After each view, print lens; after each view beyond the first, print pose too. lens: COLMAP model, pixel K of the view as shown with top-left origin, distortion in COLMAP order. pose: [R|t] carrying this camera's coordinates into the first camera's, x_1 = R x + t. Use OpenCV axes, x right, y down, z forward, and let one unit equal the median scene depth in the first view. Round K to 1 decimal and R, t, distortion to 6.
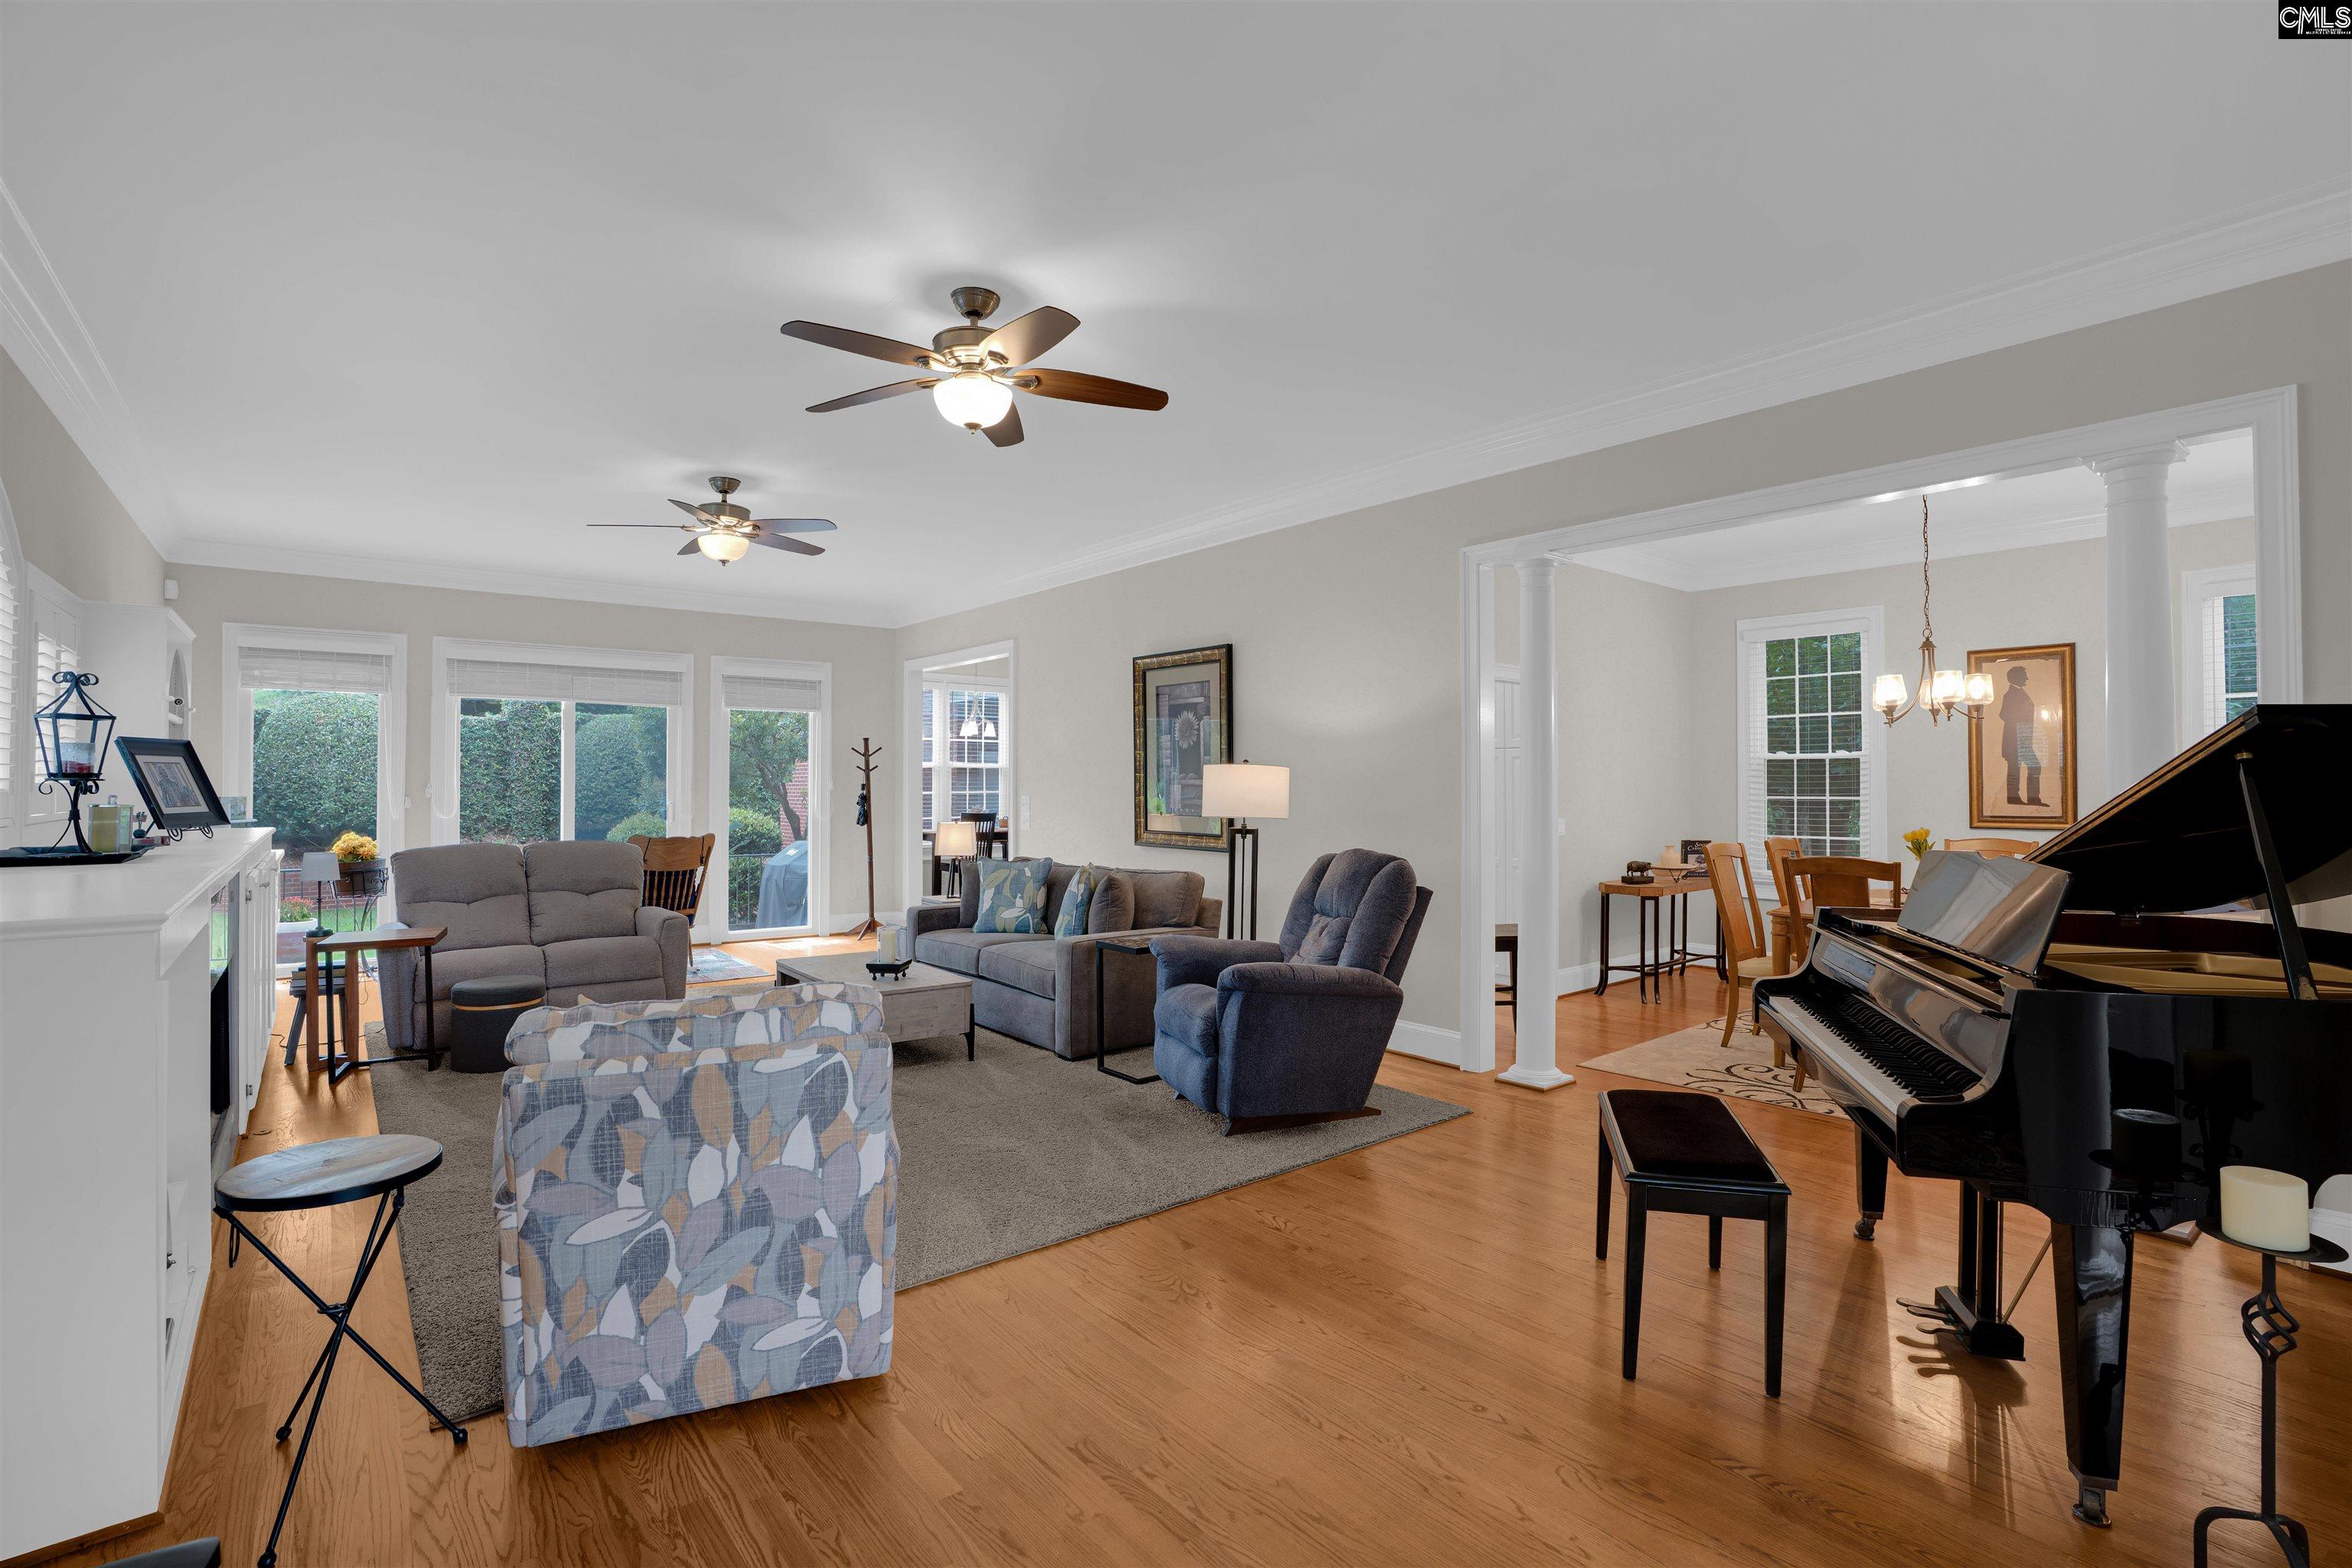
lens RADIAL K [[1072.2, 0, 1176.0], [0, 1072.2, 784.0], [0, 0, 1]] dist [-0.072763, 0.028736]
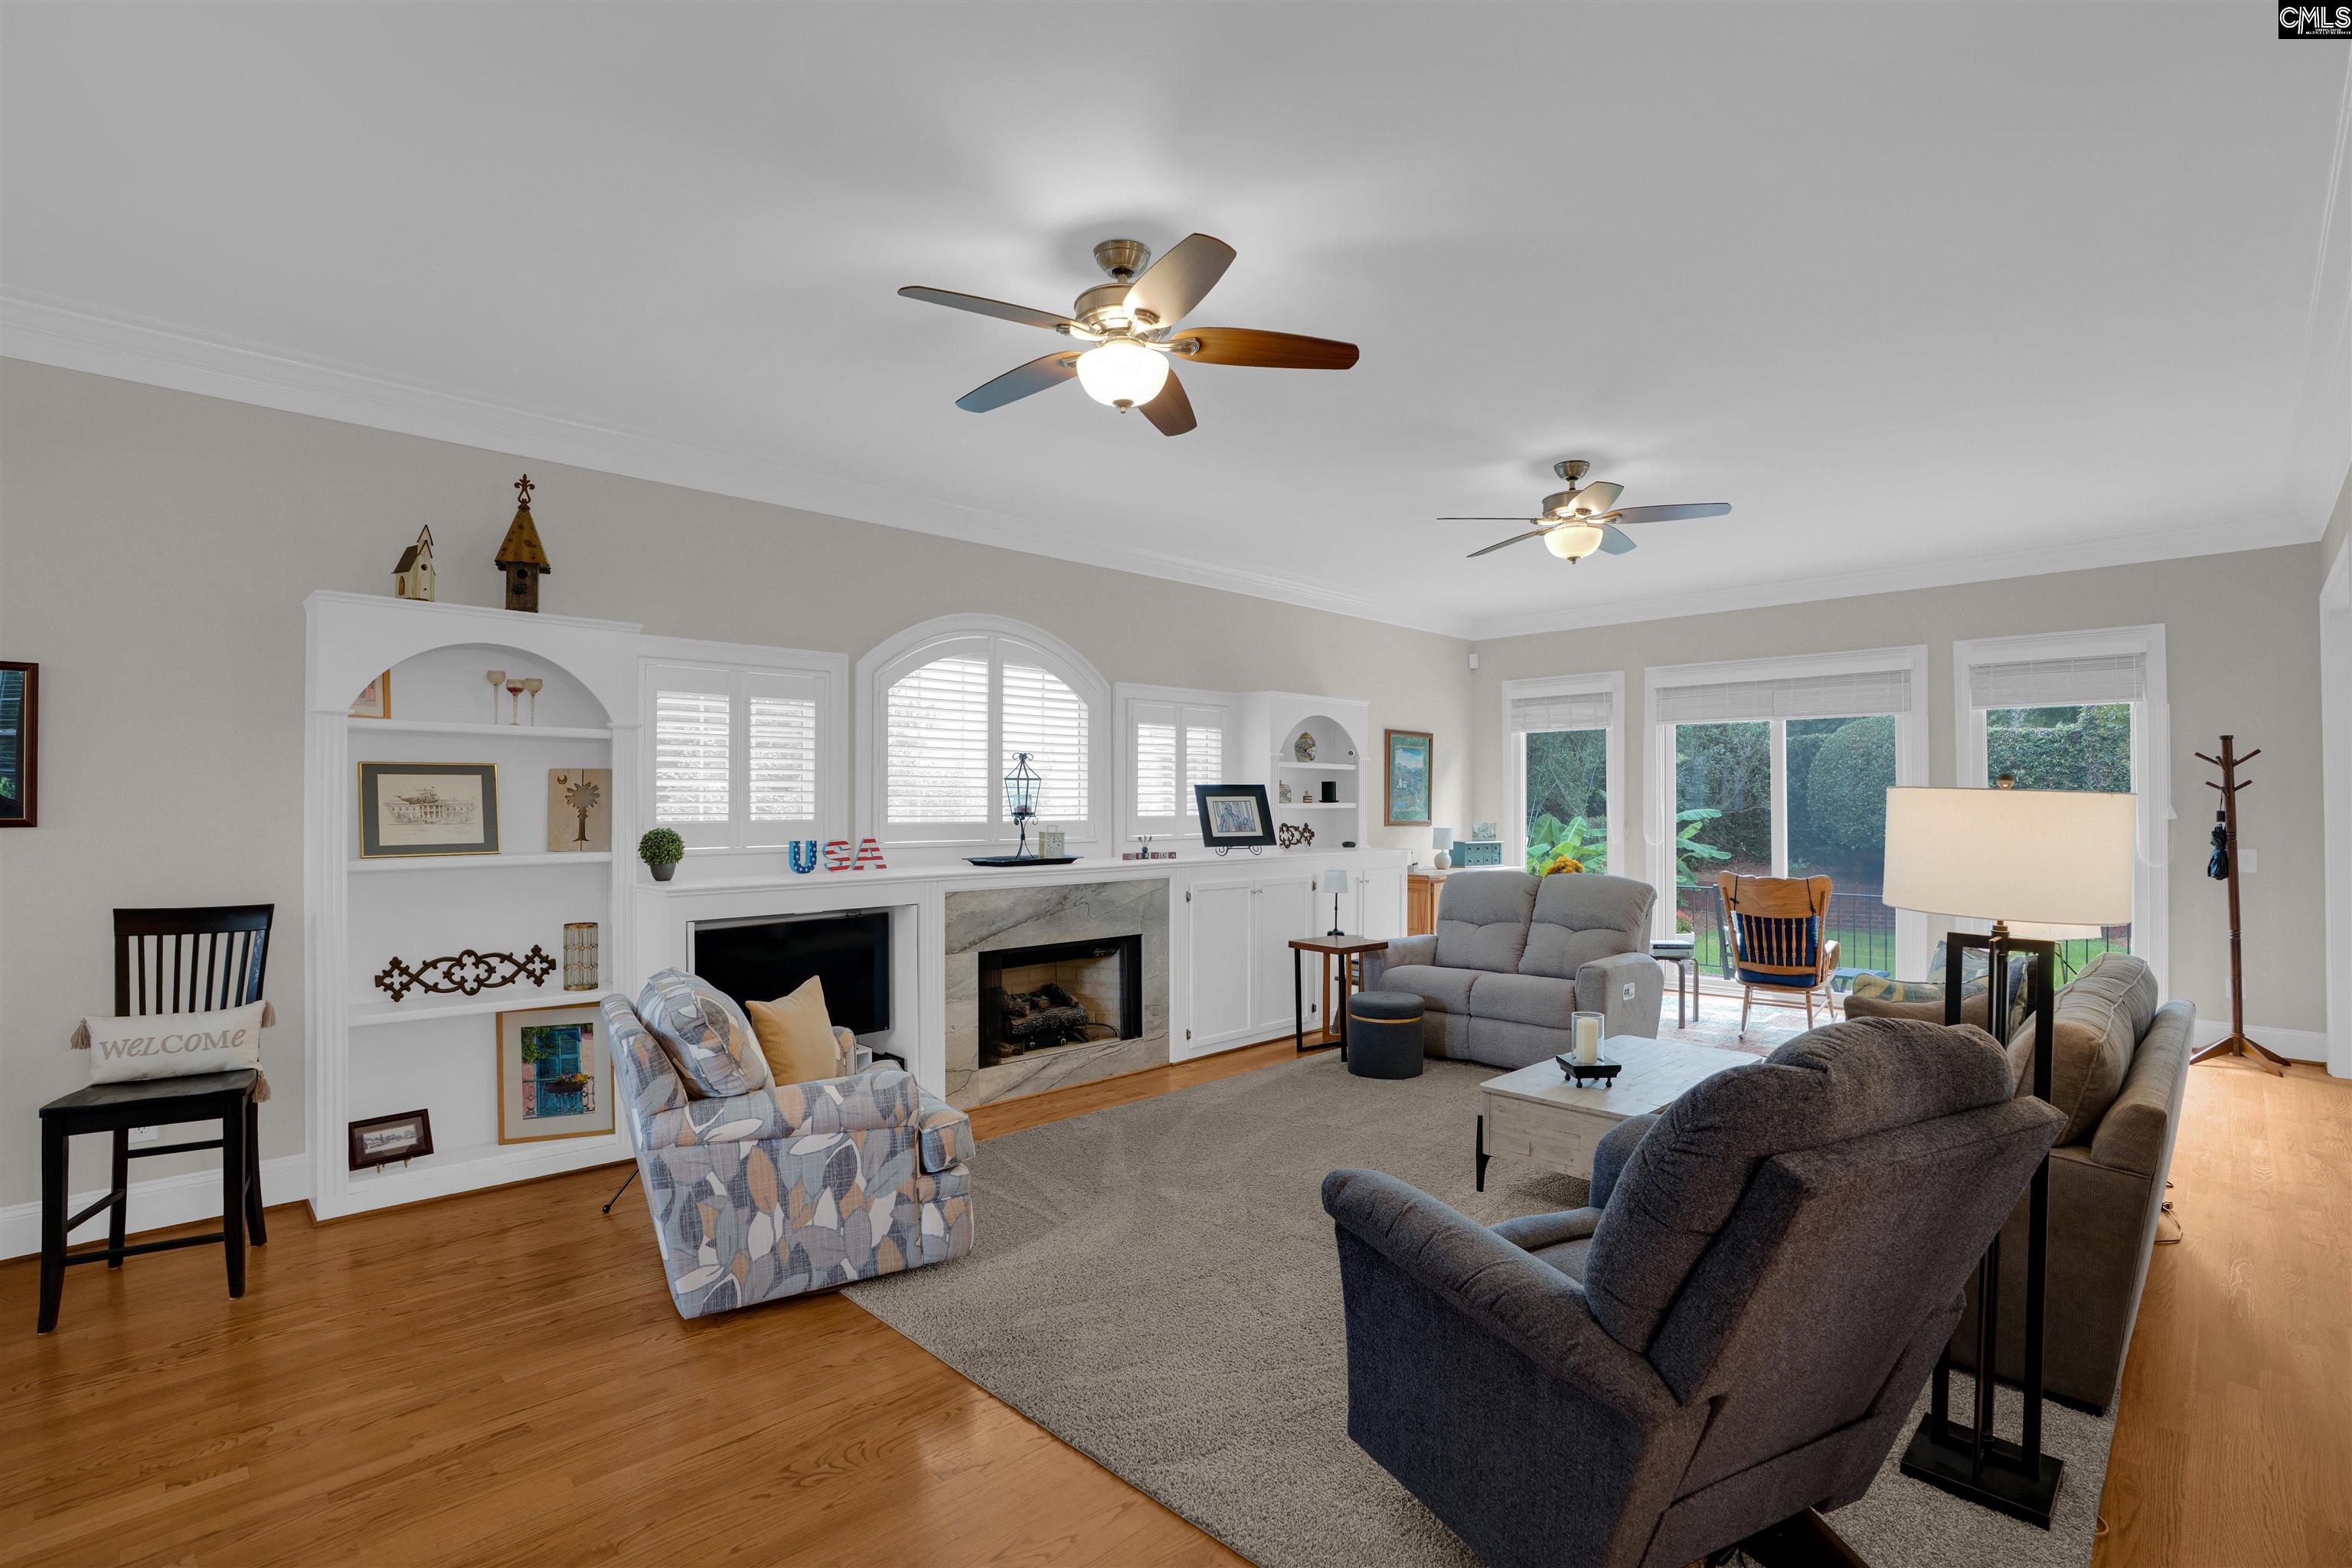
lens RADIAL K [[1101.1, 0, 1191.1], [0, 1101.1, 782.7], [0, 0, 1]] dist [-0.082466, 0.042470]
pose [[0.102996, -0.021714, -0.994445, 0.486804], [0.004658, 0.999761, -0.021348, -0.012228], [0.994671, -0.002433, 0.103073, 0.694885]]
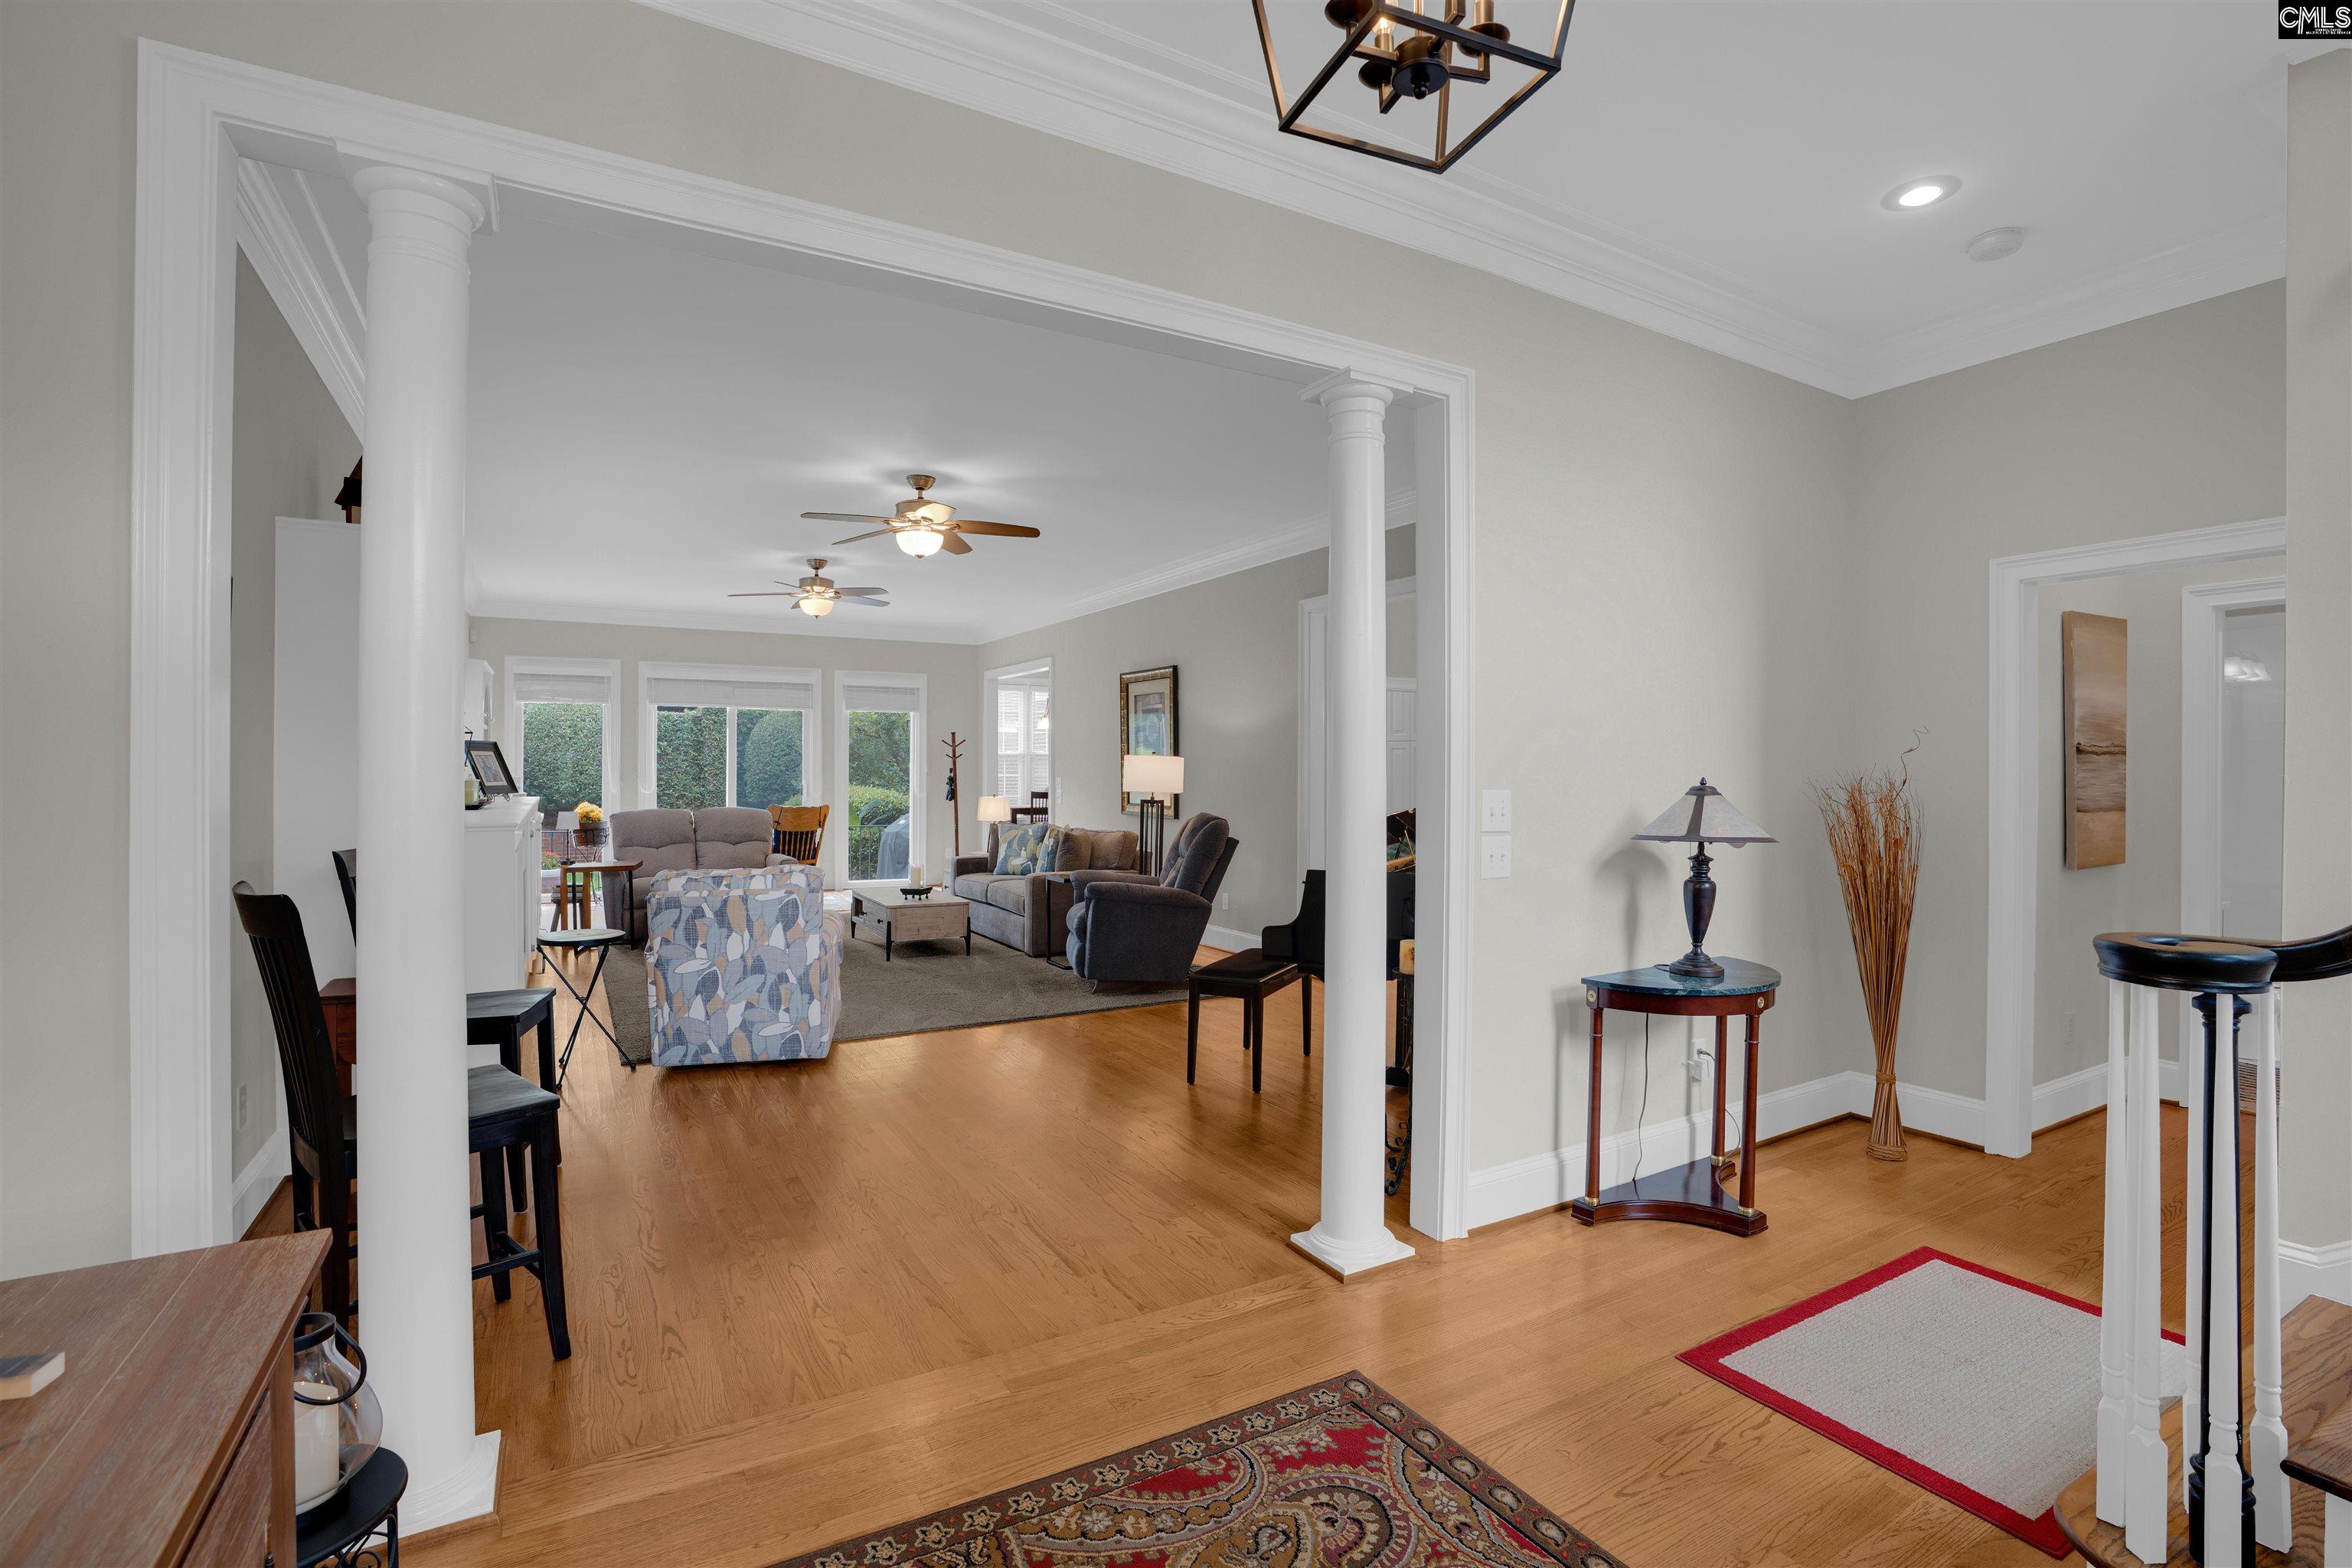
lens RADIAL K [[1072.2, 0, 1176.0], [0, 1072.2, 784.0], [0, 0, 1]] dist [-0.072763, 0.028736]
pose [[0.987412, 0.003451, -0.158132, 0.346788], [-0.001079, 0.999886, 0.015081, -0.001344], [0.158166, -0.014721, 0.987303, -0.441832]]
